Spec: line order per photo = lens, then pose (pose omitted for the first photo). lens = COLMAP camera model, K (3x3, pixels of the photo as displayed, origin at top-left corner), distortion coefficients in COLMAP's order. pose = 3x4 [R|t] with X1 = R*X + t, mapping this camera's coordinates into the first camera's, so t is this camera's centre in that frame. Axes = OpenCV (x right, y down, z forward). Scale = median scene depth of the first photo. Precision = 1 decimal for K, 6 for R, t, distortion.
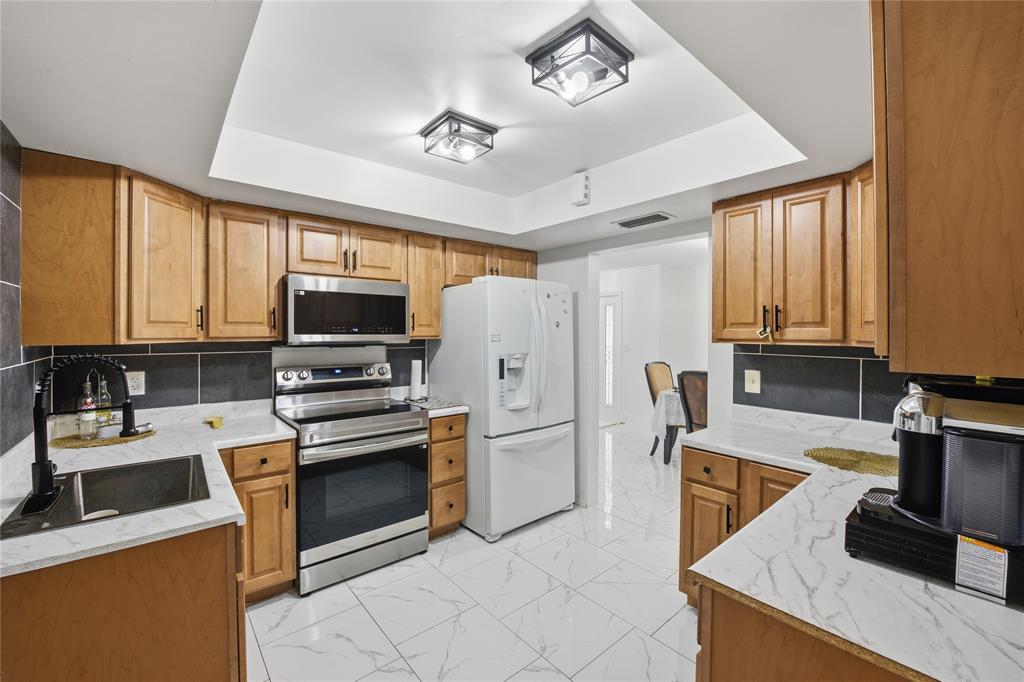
lens RADIAL K [[417.8, 0, 512.1], [0, 417.8, 332.5], [0, 0, 1]] dist [-0.020231, 0.000105]
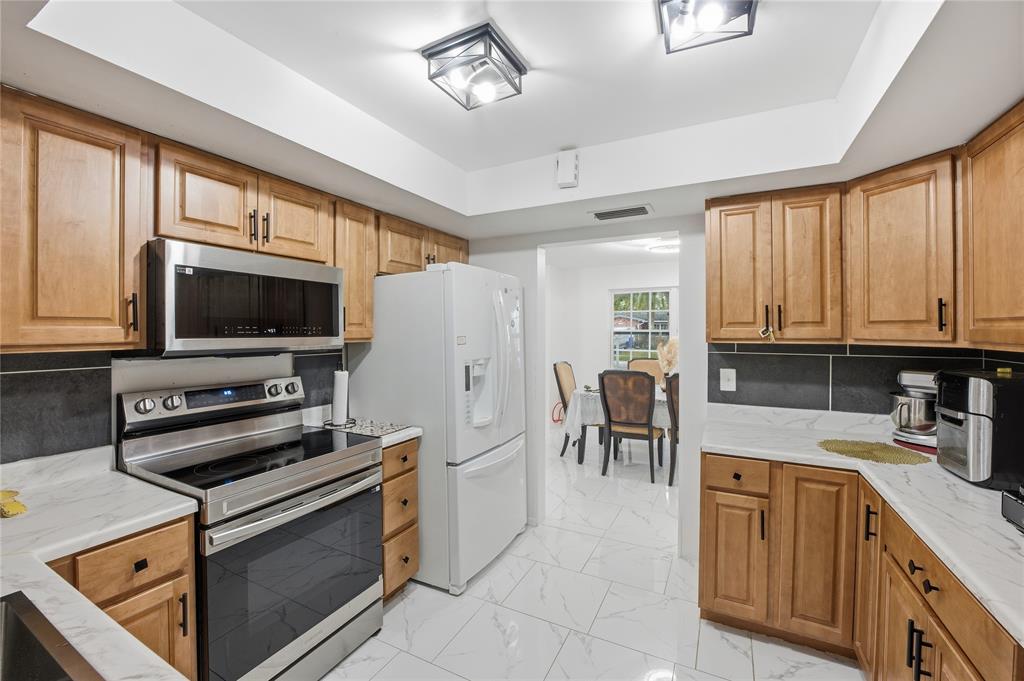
lens RADIAL K [[416.8, 0, 516.6], [0, 416.8, 329.9], [0, 0, 1]] dist [-0.022748, 0.000438]
pose [[0.924628, -0.002852, 0.380861, -0.262549], [0.005391, 0.999970, -0.005598, -0.001712], [-0.380834, 0.007229, 0.924615, 0.229808]]
